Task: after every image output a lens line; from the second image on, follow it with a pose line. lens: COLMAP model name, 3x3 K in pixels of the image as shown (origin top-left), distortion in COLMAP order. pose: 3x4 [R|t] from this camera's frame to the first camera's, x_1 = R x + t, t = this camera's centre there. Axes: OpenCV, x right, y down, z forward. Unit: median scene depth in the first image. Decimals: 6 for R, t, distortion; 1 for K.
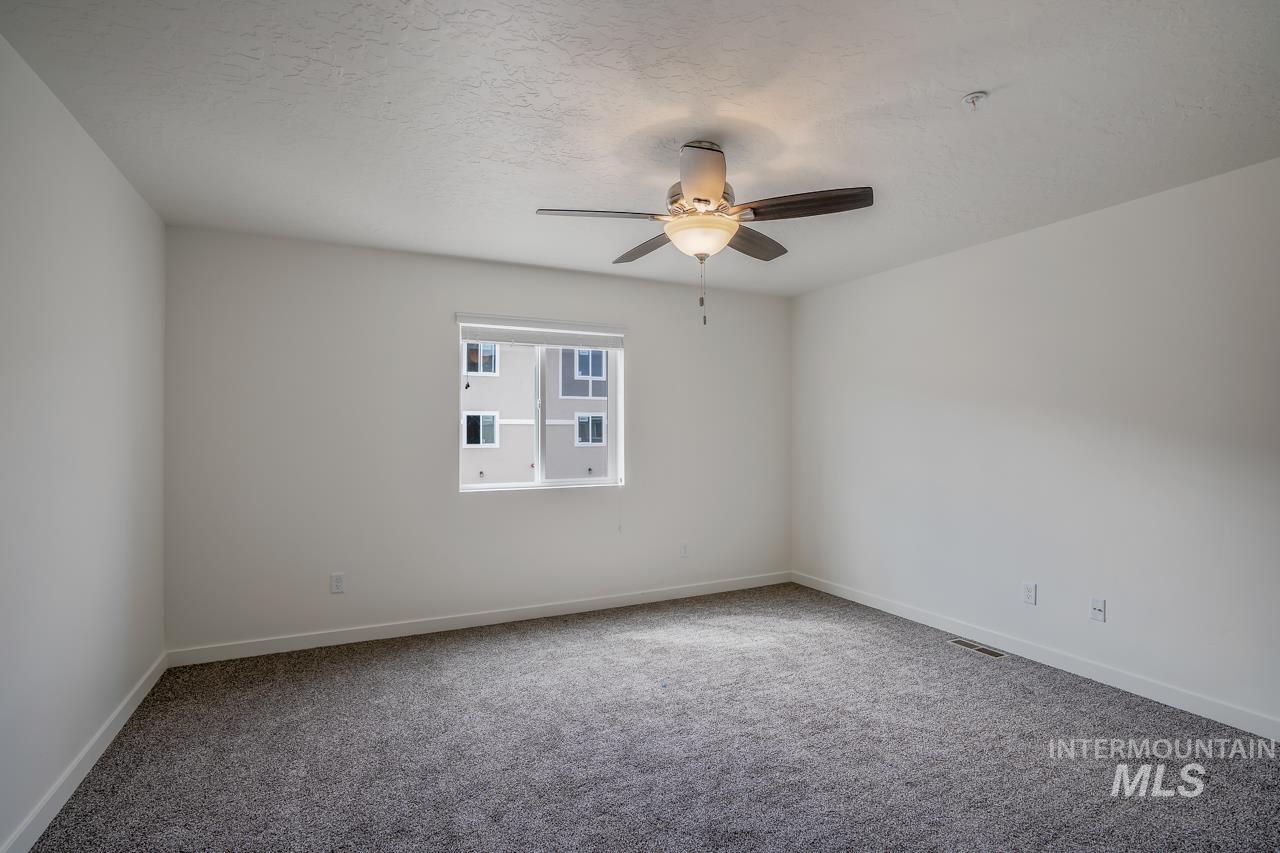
lens RADIAL K [[610.5, 0, 622.4], [0, 610.5, 427.8], [0, 0, 1]] dist [-0.048742, 0.026126]
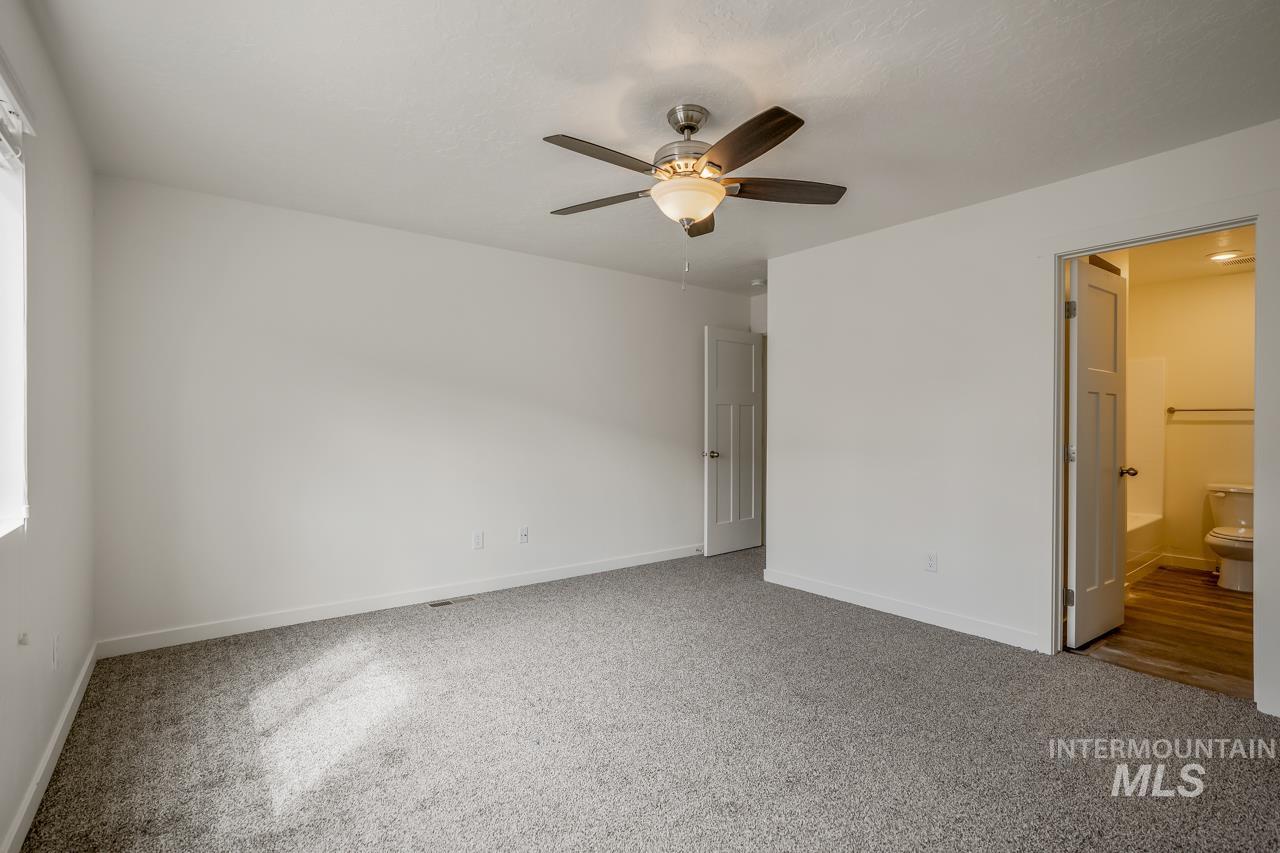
lens RADIAL K [[610.5, 0, 622.4], [0, 610.5, 427.8], [0, 0, 1]] dist [-0.048742, 0.026126]
pose [[-0.192303, -0.008065, 0.981303, -0.556115], [-0.001385, 0.999967, 0.007947, 0.027896], [-0.981335, 0.000170, -0.192307, 0.854232]]
